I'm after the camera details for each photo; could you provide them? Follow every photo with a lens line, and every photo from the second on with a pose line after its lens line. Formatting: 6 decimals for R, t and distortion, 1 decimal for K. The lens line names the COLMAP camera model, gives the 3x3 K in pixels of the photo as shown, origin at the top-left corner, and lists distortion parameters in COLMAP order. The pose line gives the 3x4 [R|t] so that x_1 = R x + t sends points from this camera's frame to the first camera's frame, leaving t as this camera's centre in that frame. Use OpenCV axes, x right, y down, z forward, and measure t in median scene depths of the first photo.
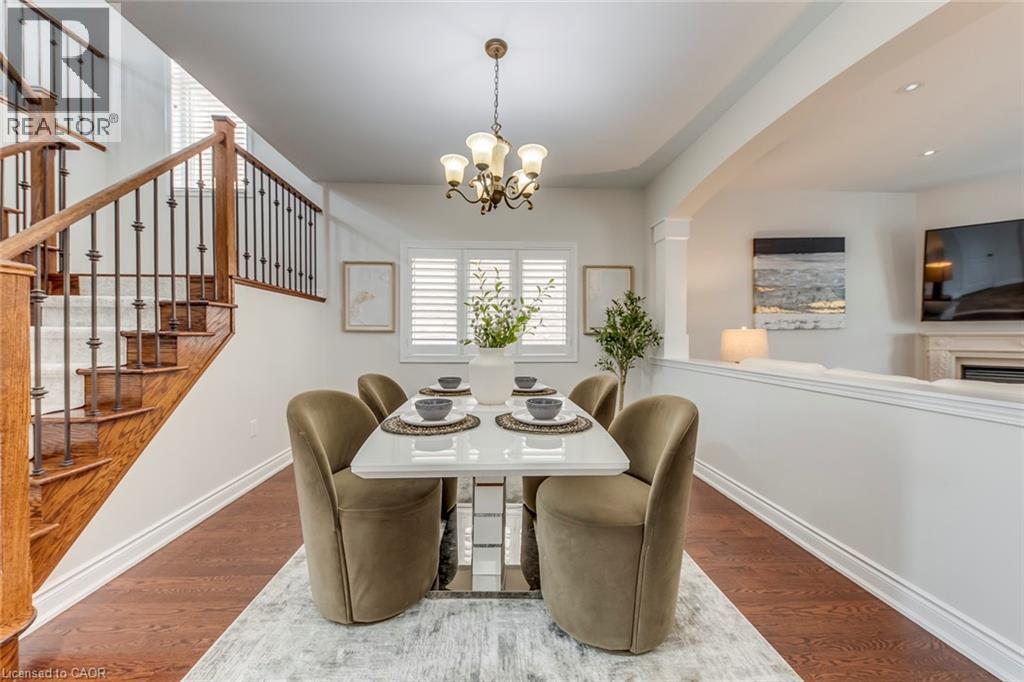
lens RADIAL K [[353.8, 0, 511.2], [0, 353.8, 341.1], [0, 0, 1]] dist [-0.001071, -0.000471]
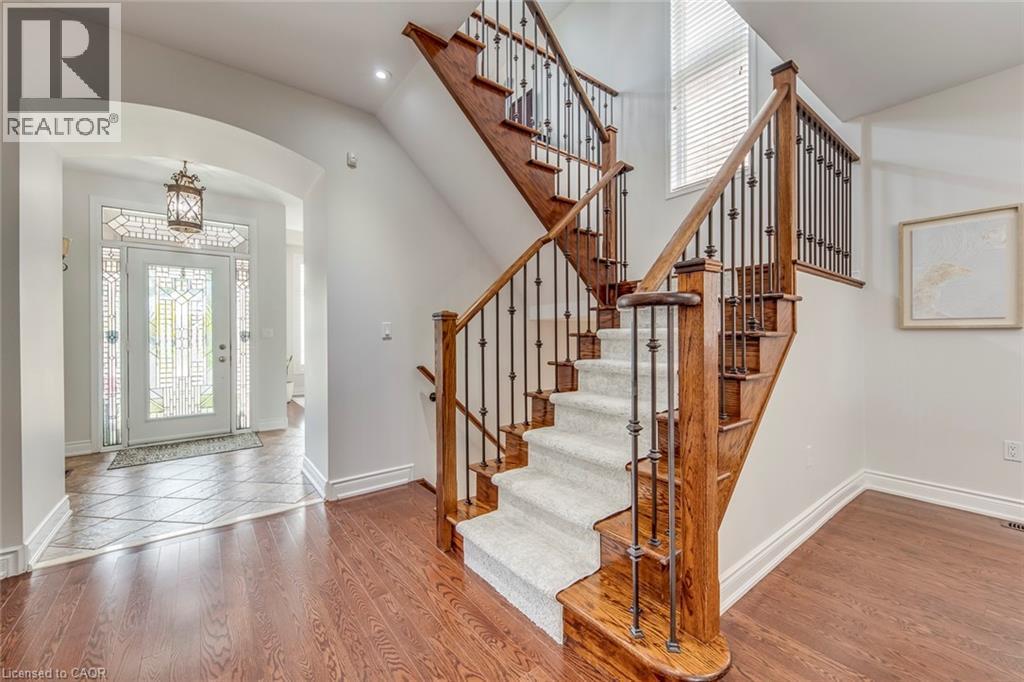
lens RADIAL K [[400.9, 0, 506.3], [0, 400.9, 338.9], [0, 0, 1]] dist [-0.016687, -0.000147]
pose [[0.558682, -0.000086, -0.829382, -0.265272], [-0.005948, 0.999974, -0.004110, -0.001425], [0.829361, 0.007230, 0.558667, -0.018667]]
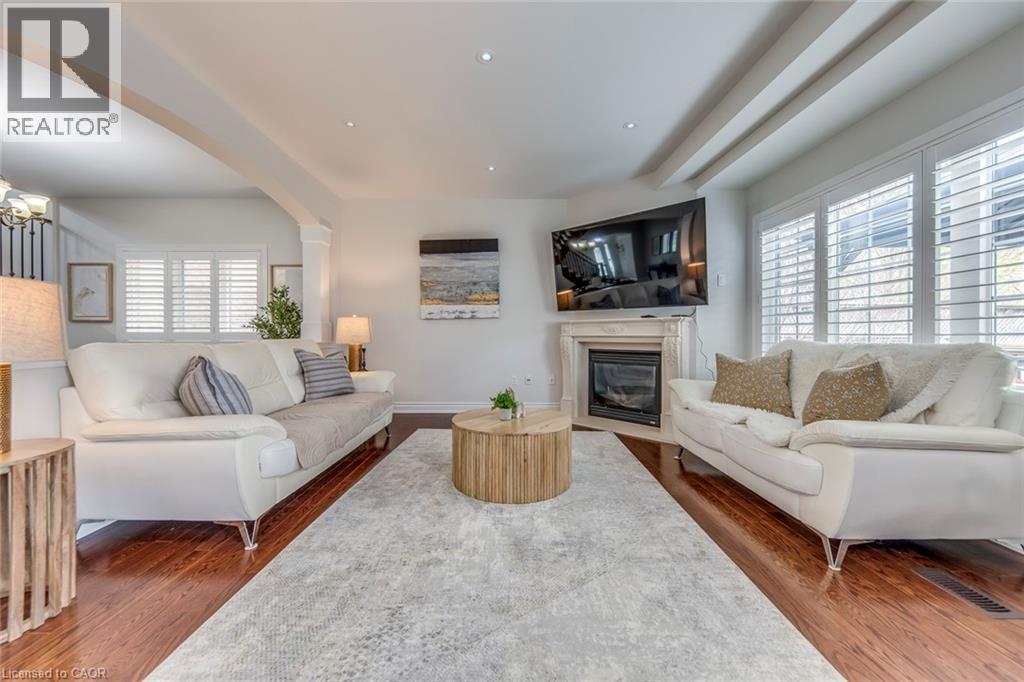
lens RADIAL K [[369.1, 0, 511.9], [0, 369.1, 338.4], [0, 0, 1]] dist [-0.000964, 0.000190]
pose [[0.999578, -0.001324, -0.029034, 1.027041], [0.001141, 0.999979, -0.006330, 0.039243], [0.029042, 0.006294, 0.999558, -0.201678]]
